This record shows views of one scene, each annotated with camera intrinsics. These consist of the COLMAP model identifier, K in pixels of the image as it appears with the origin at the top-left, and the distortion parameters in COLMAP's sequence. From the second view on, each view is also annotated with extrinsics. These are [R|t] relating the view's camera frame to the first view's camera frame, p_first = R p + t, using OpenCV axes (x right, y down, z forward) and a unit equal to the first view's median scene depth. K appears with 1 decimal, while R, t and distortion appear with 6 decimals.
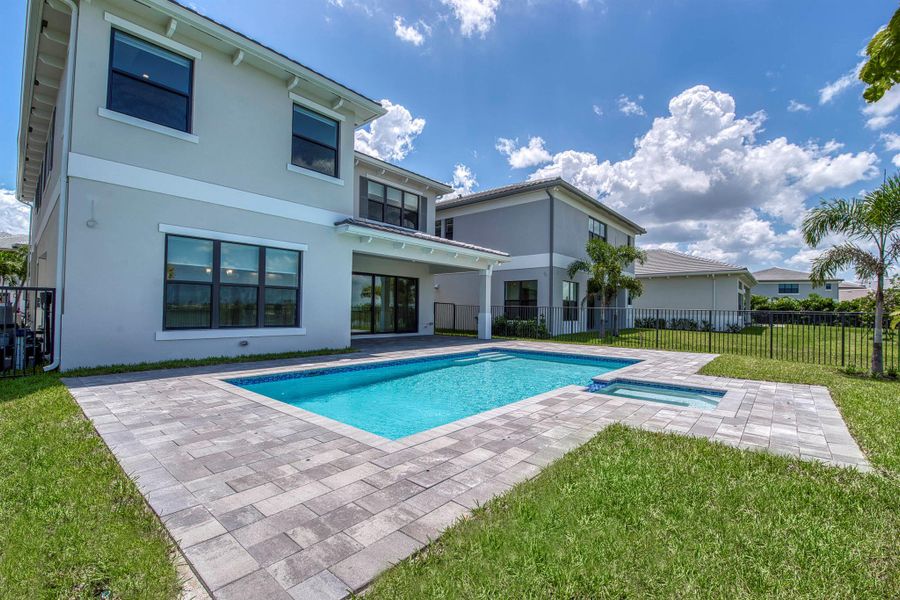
lens RADIAL K [[389.6, 0, 448.8], [0, 389.6, 302.6], [0, 0, 1]] dist [0.000138, -0.000063]
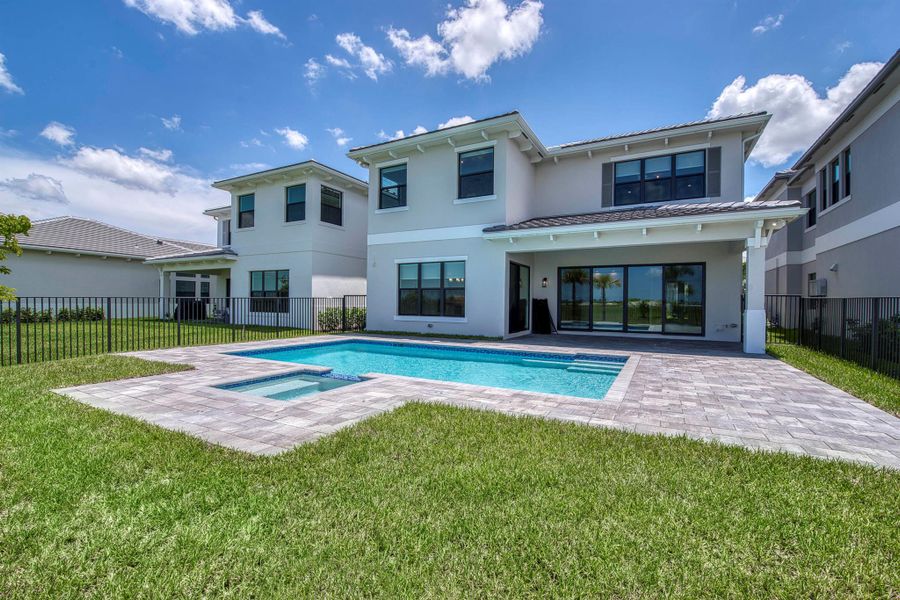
lens RADIAL K [[389.6, 0, 451.6], [0, 389.6, 307.3], [0, 0, 1]] dist [0.000138, -0.000063]
pose [[0.233771, -0.004343, -0.972282, 0.977555], [0.013090, 0.999913, -0.001319, 0.032106], [0.972204, -0.012419, 0.233808, 0.682585]]
